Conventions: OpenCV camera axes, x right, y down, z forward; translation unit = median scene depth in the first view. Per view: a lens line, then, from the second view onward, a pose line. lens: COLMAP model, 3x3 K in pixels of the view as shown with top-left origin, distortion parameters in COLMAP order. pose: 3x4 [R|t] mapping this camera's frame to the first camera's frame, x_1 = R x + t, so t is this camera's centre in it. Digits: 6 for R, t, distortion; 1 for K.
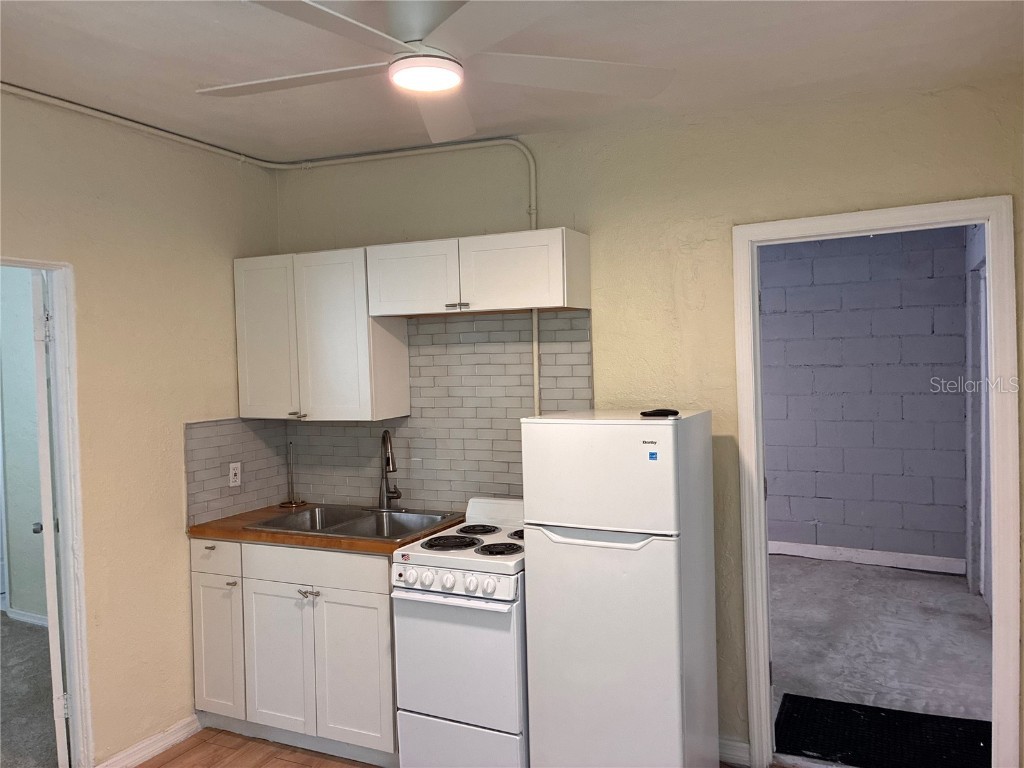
lens RADIAL K [[775.8, 0, 516.1], [0, 775.8, 383.0], [0, 0, 1]] dist [0.064146, -0.090509]
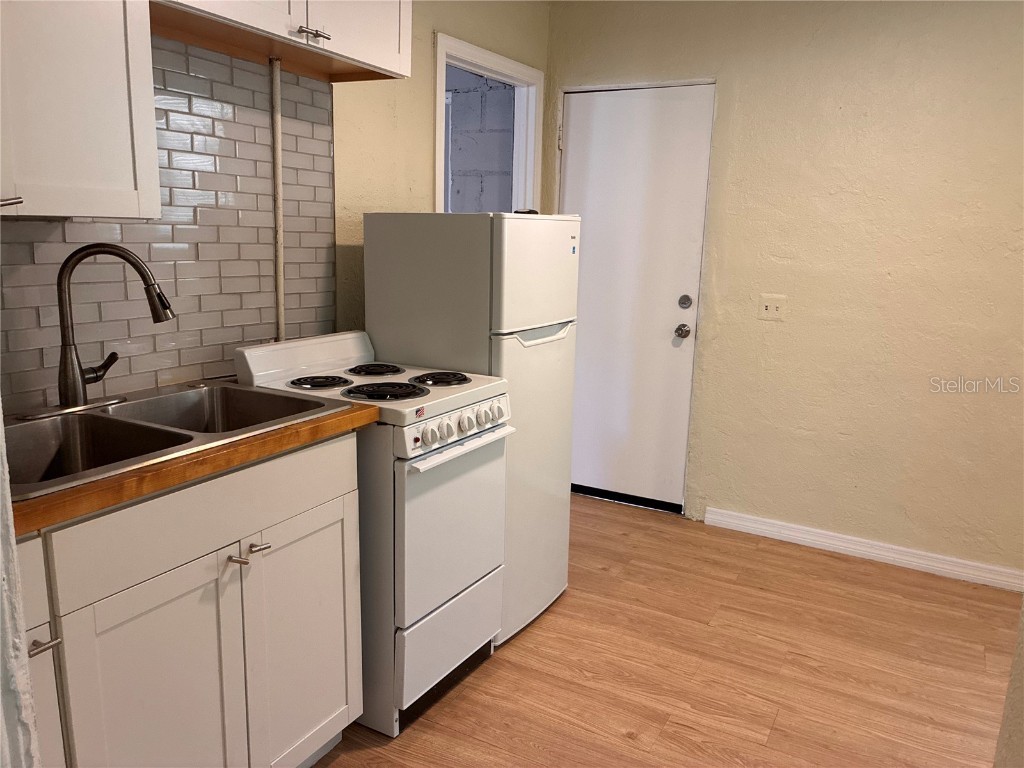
lens RADIAL K [[775.8, 0, 516.1], [0, 775.8, 383.0], [0, 0, 1]] dist [0.064146, -0.090509]
pose [[0.047351, -0.159792, 0.986014, -0.714318], [0.011488, 0.987143, 0.159424, 0.078172], [-0.998812, 0.003779, 0.048578, 0.774220]]
